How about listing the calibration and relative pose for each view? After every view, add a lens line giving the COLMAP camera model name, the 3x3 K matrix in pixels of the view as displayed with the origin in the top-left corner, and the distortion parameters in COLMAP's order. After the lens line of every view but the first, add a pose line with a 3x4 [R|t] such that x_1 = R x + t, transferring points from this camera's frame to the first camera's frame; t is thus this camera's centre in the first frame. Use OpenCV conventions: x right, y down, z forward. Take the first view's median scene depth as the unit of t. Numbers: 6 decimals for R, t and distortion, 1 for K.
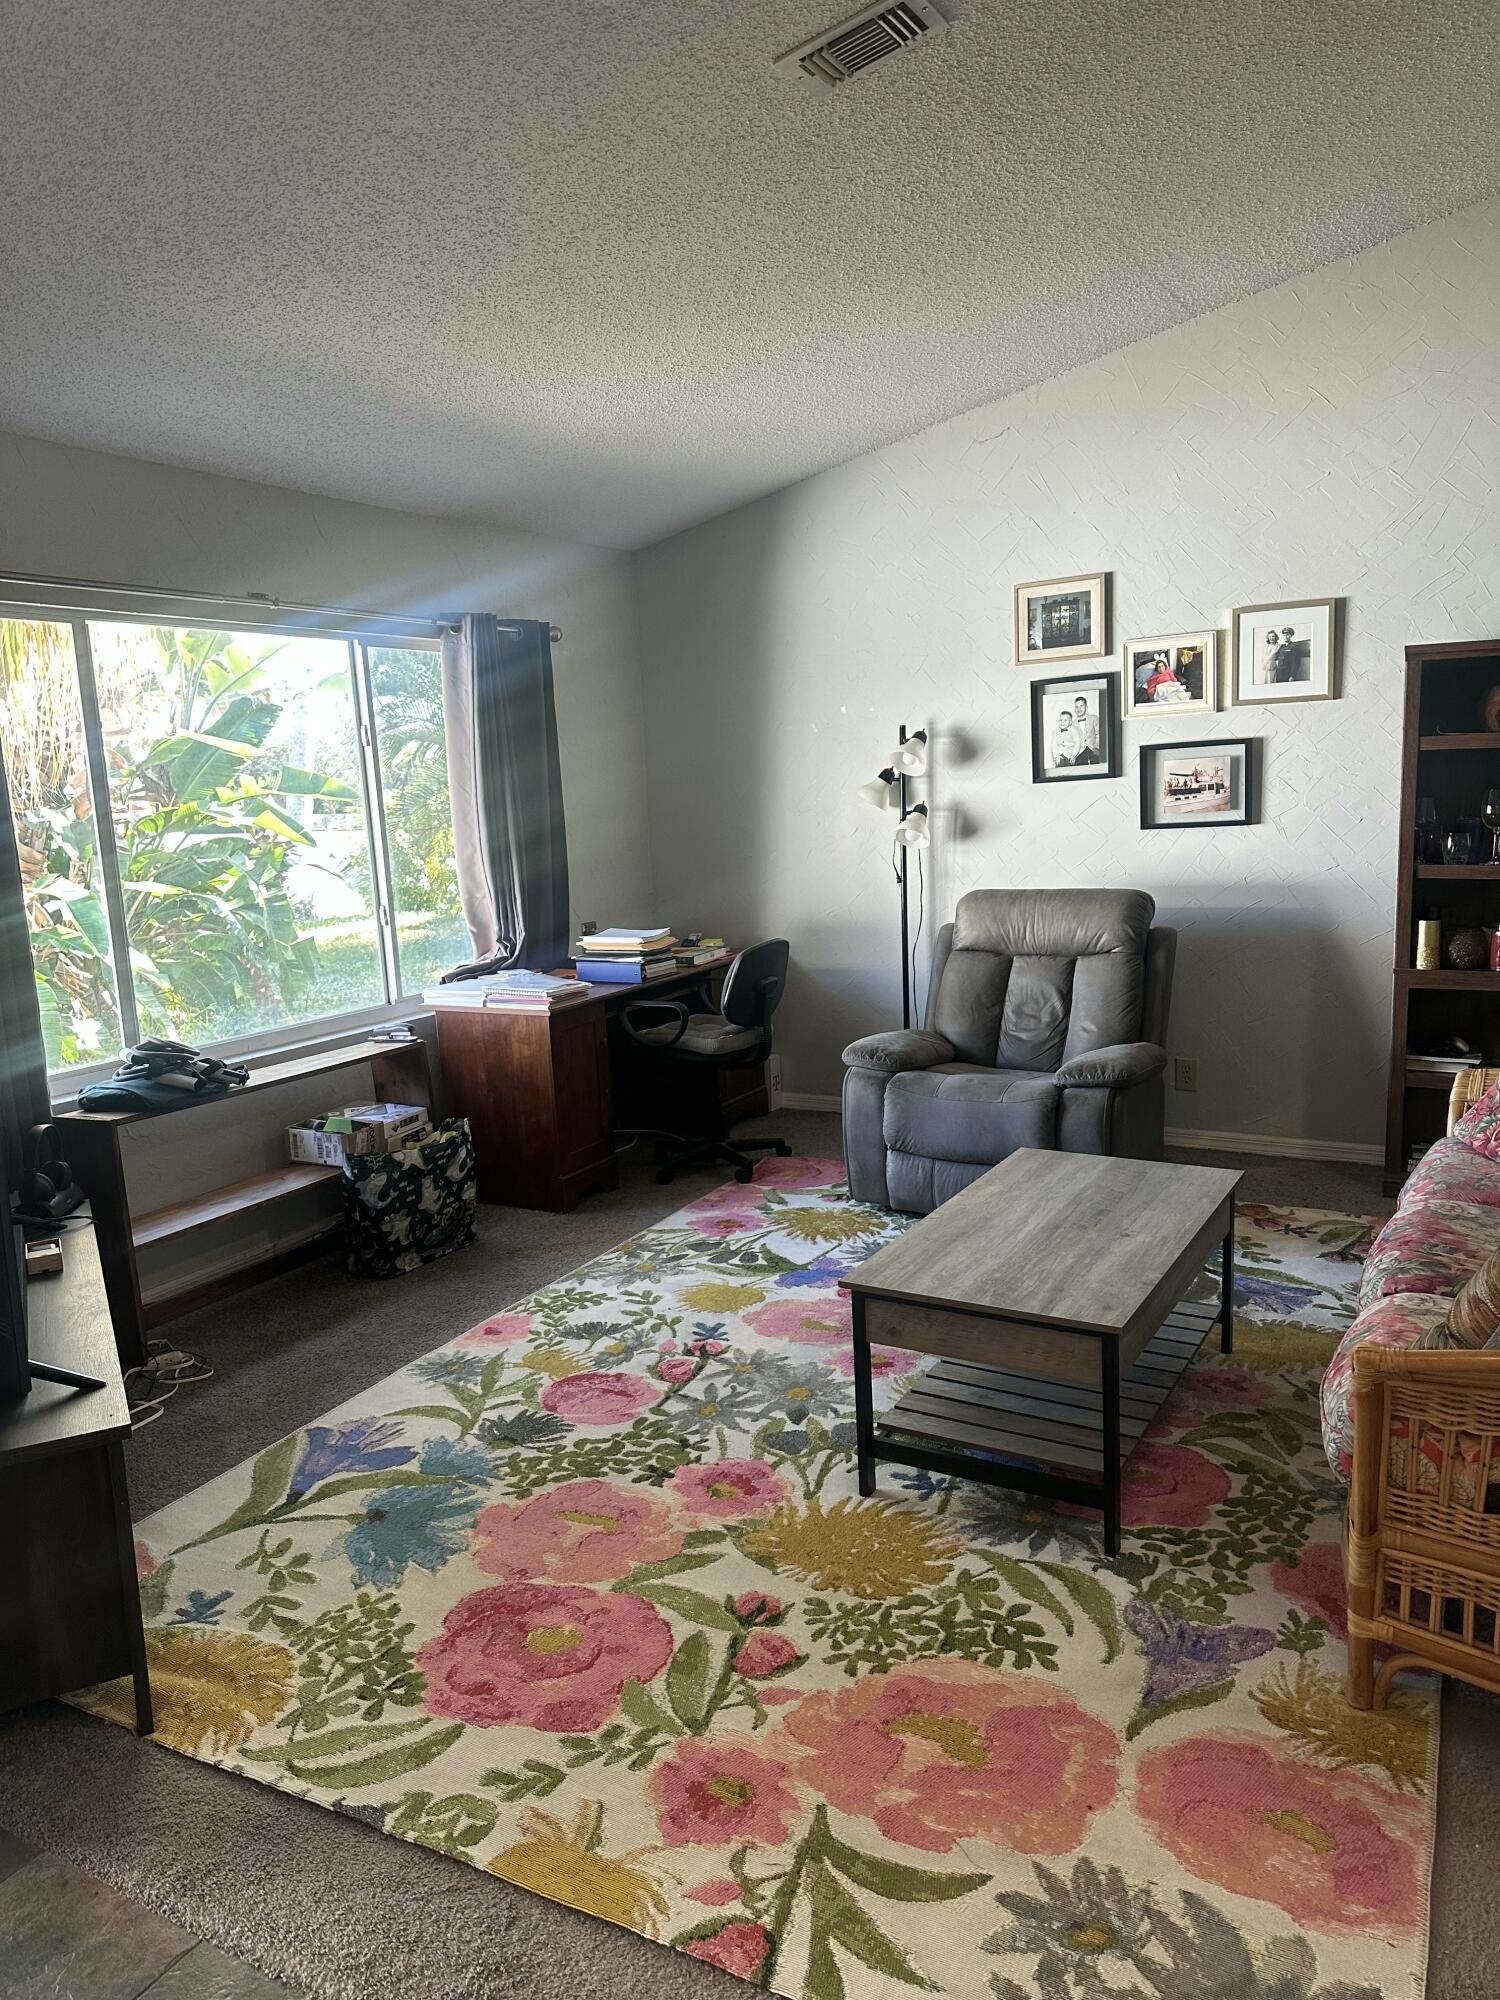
lens RADIAL K [[1409.7, 0, 758.1], [0, 1409.7, 1005.0], [0, 0, 1]] dist [0.059511, -0.034135]
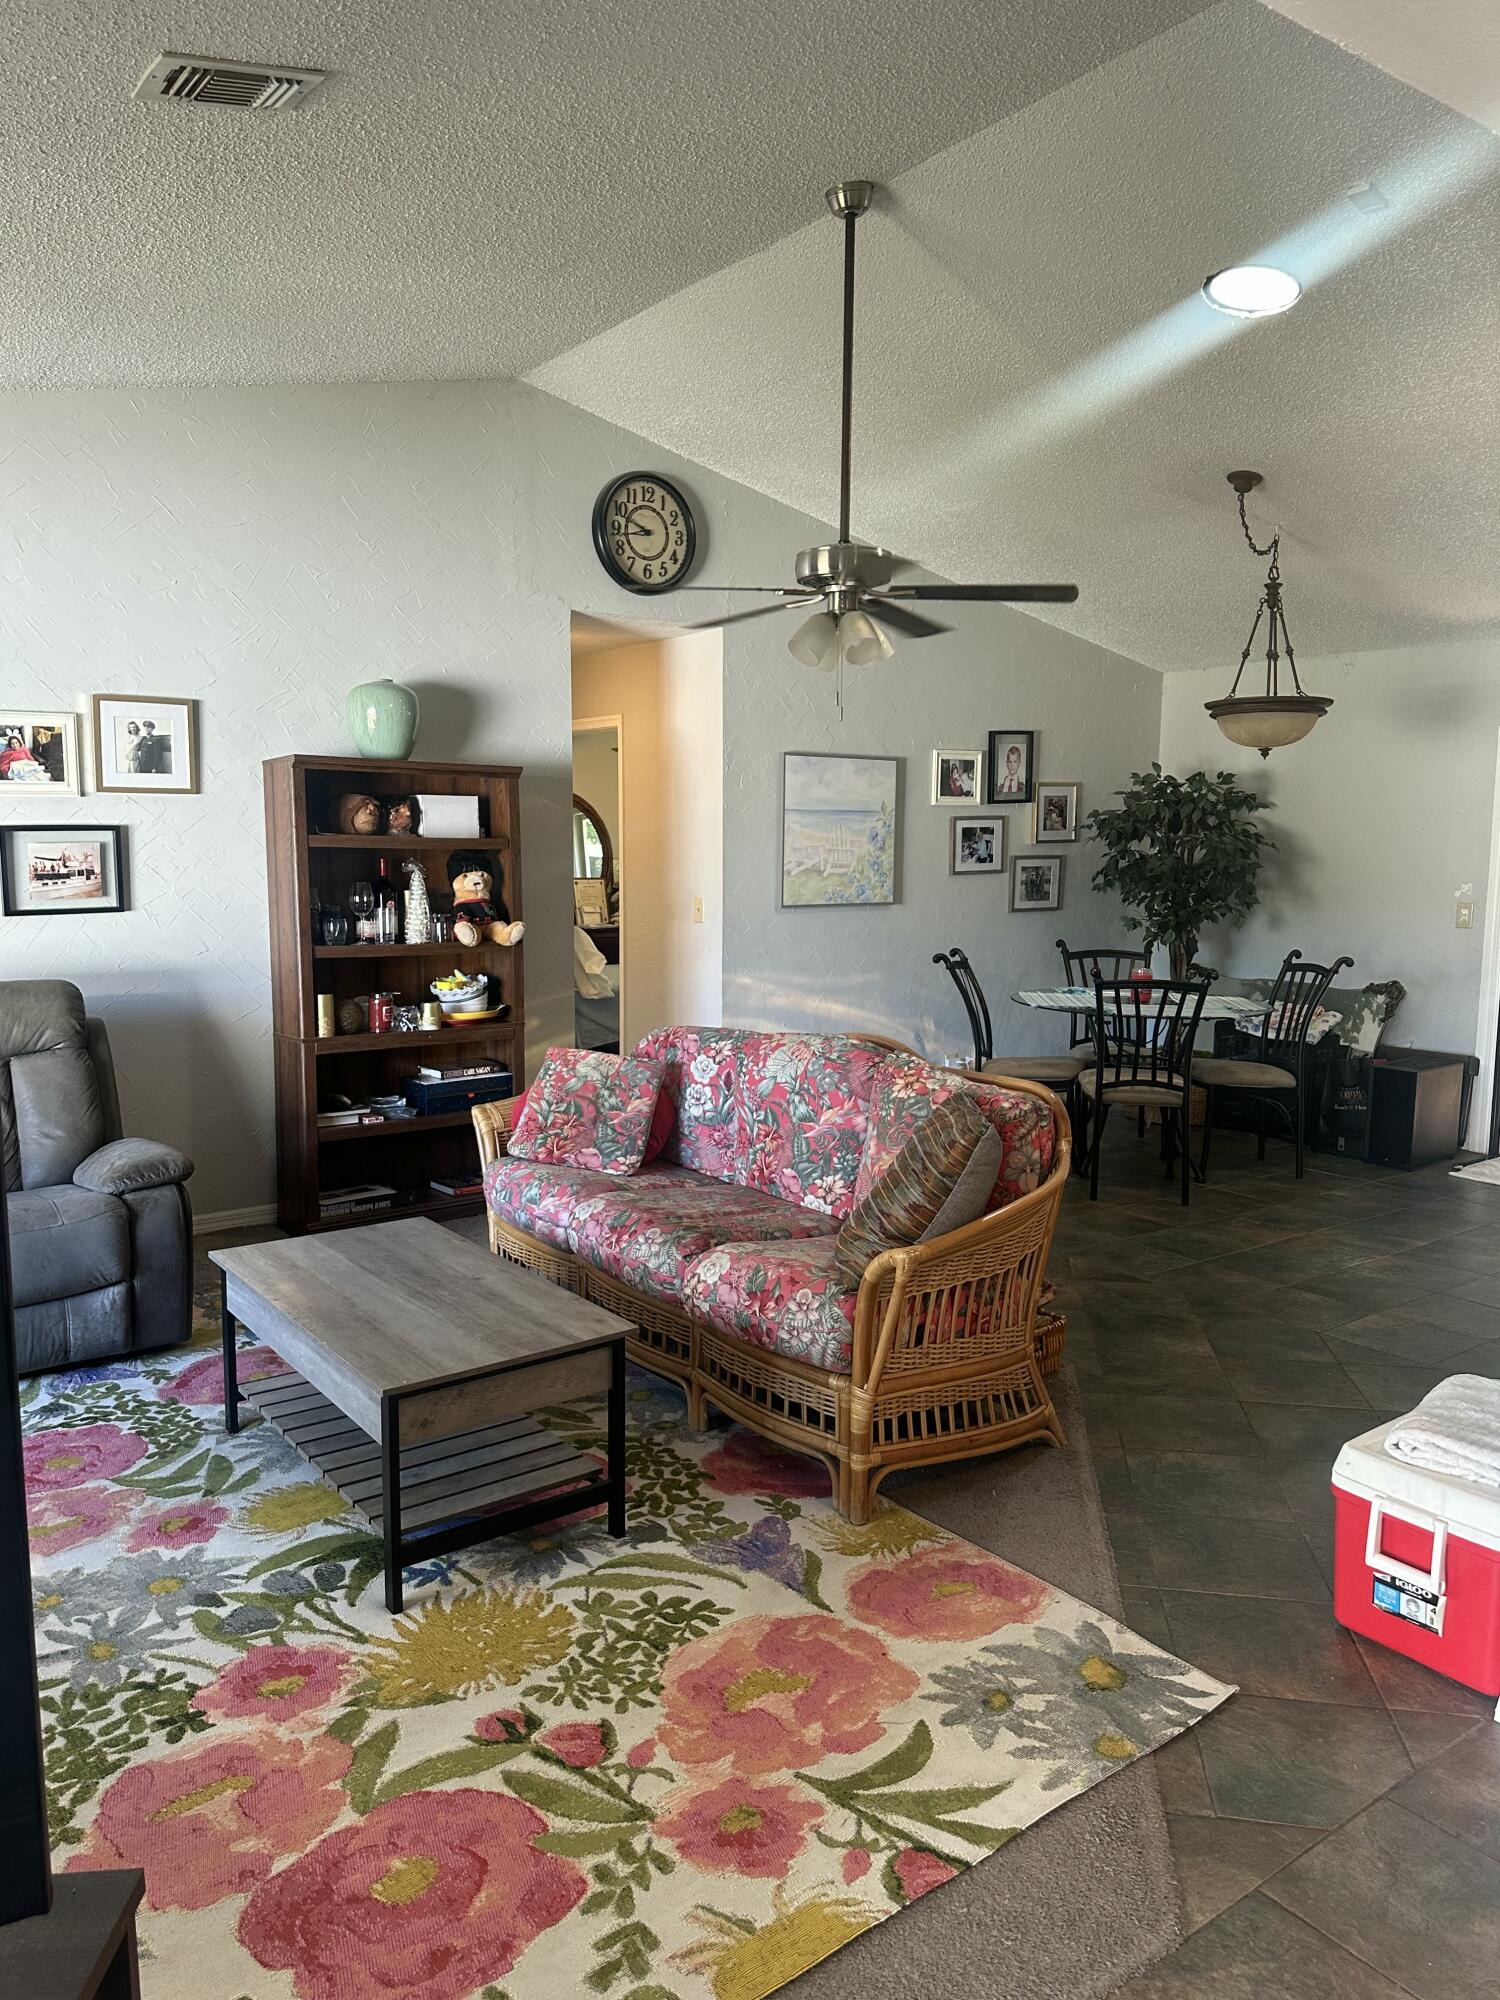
lens RADIAL K [[1409.7, 0, 735.8], [0, 1409.7, 989.0], [0, 0, 1]] dist [0.059511, -0.034135]
pose [[0.419074, -0.051788, 0.906474, -0.688789], [0.125085, 0.992145, -0.001146, -0.034354], [-0.899294, 0.113867, 0.422260, 0.368836]]
